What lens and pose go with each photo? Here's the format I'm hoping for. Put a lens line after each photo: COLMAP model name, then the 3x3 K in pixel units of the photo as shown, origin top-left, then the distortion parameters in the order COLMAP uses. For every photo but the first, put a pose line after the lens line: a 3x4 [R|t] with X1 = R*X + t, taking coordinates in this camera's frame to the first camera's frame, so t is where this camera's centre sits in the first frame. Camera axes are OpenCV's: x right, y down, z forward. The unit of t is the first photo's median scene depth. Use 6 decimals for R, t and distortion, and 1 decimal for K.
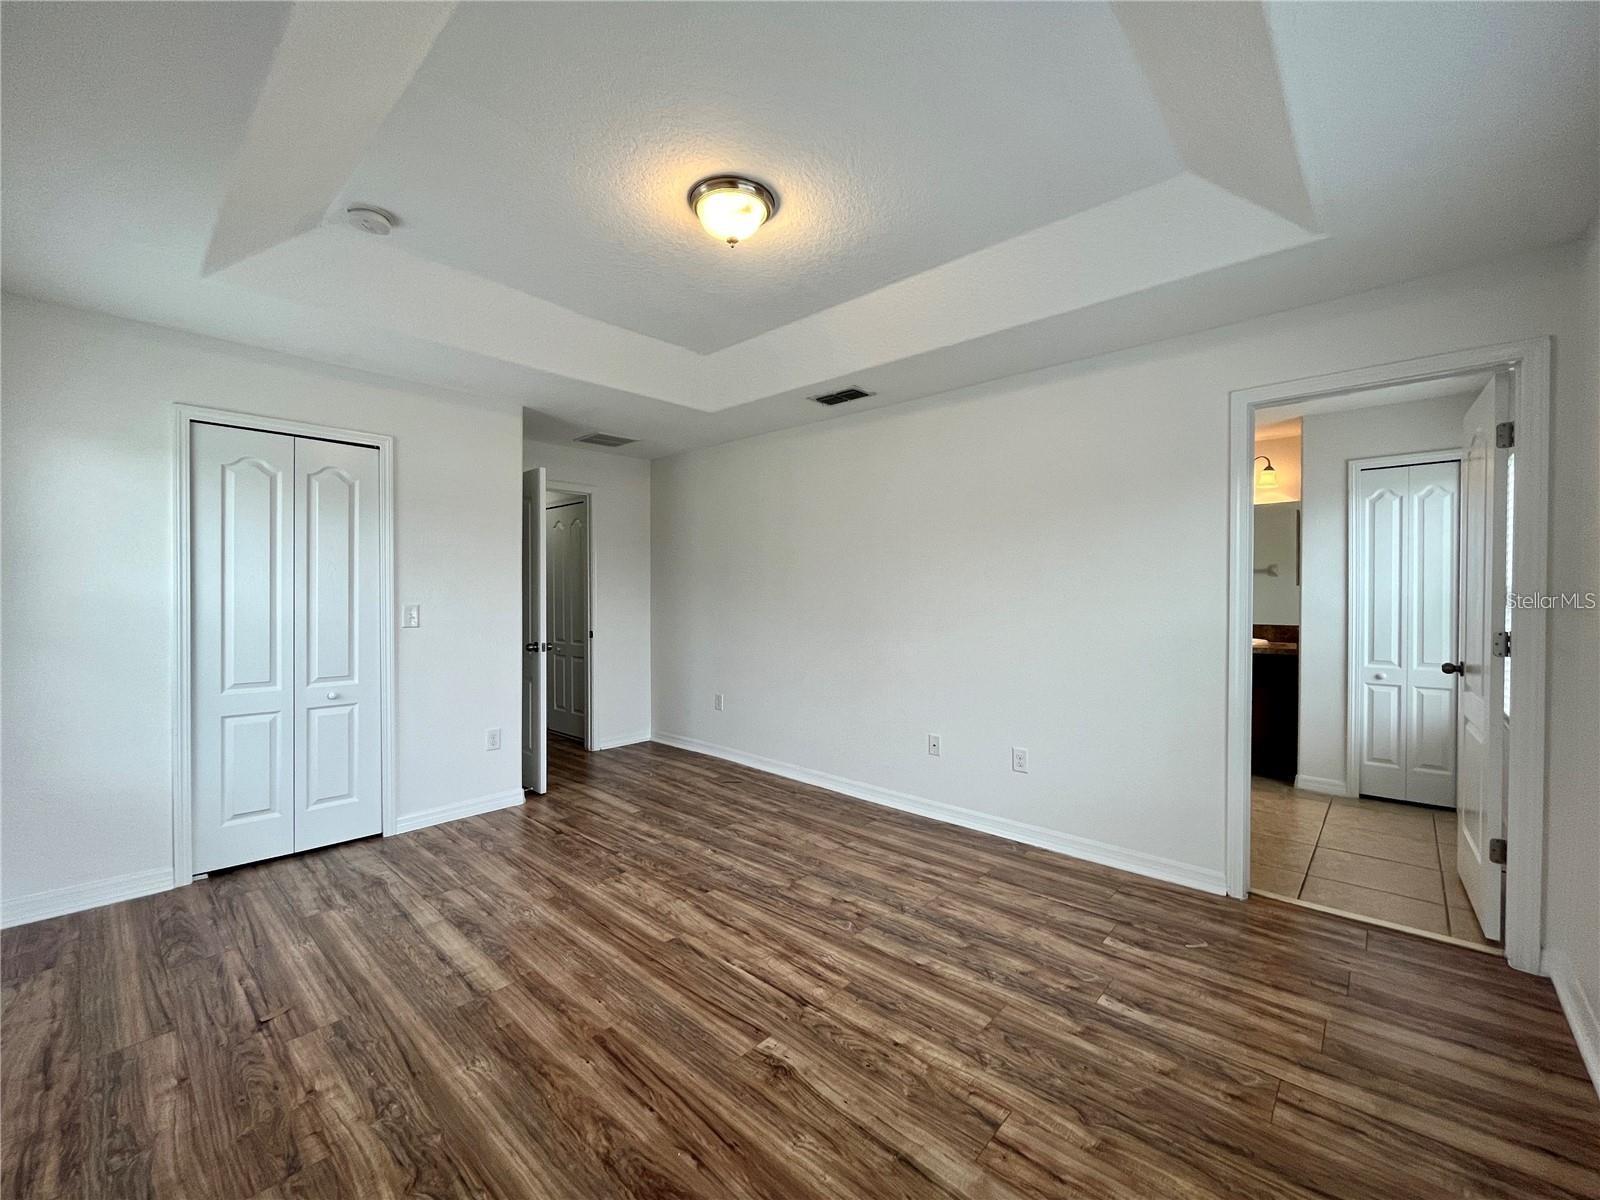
lens RADIAL K [[653.1, 0, 802.4], [0, 653.1, 600.4], [0, 0, 1]] dist [-0.002232, -0.000019]
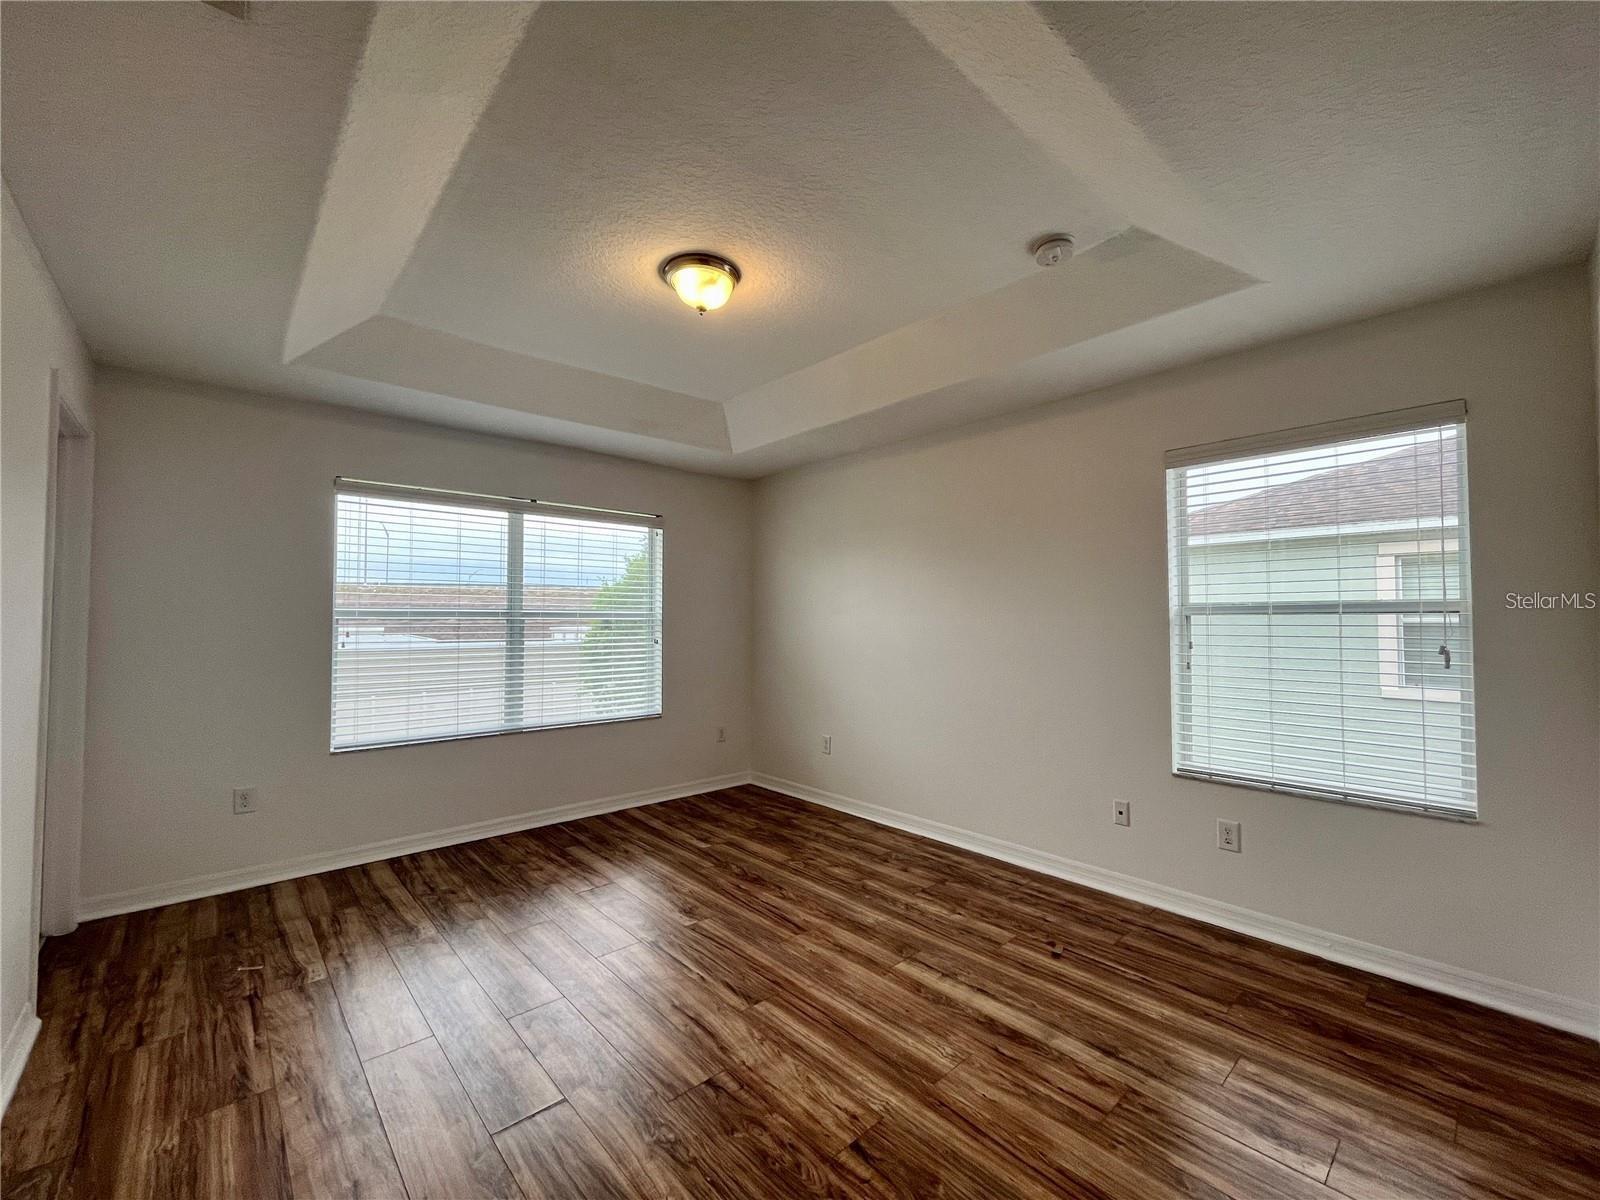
lens RADIAL K [[653.1, 0, 802.4], [0, 653.1, 600.4], [0, 0, 1]] dist [-0.002232, -0.000019]
pose [[-0.995224, 0.002937, 0.097571, -0.385091], [0.001104, 0.999822, -0.018827, -0.030203], [-0.097609, -0.018630, -0.995050, 2.077908]]
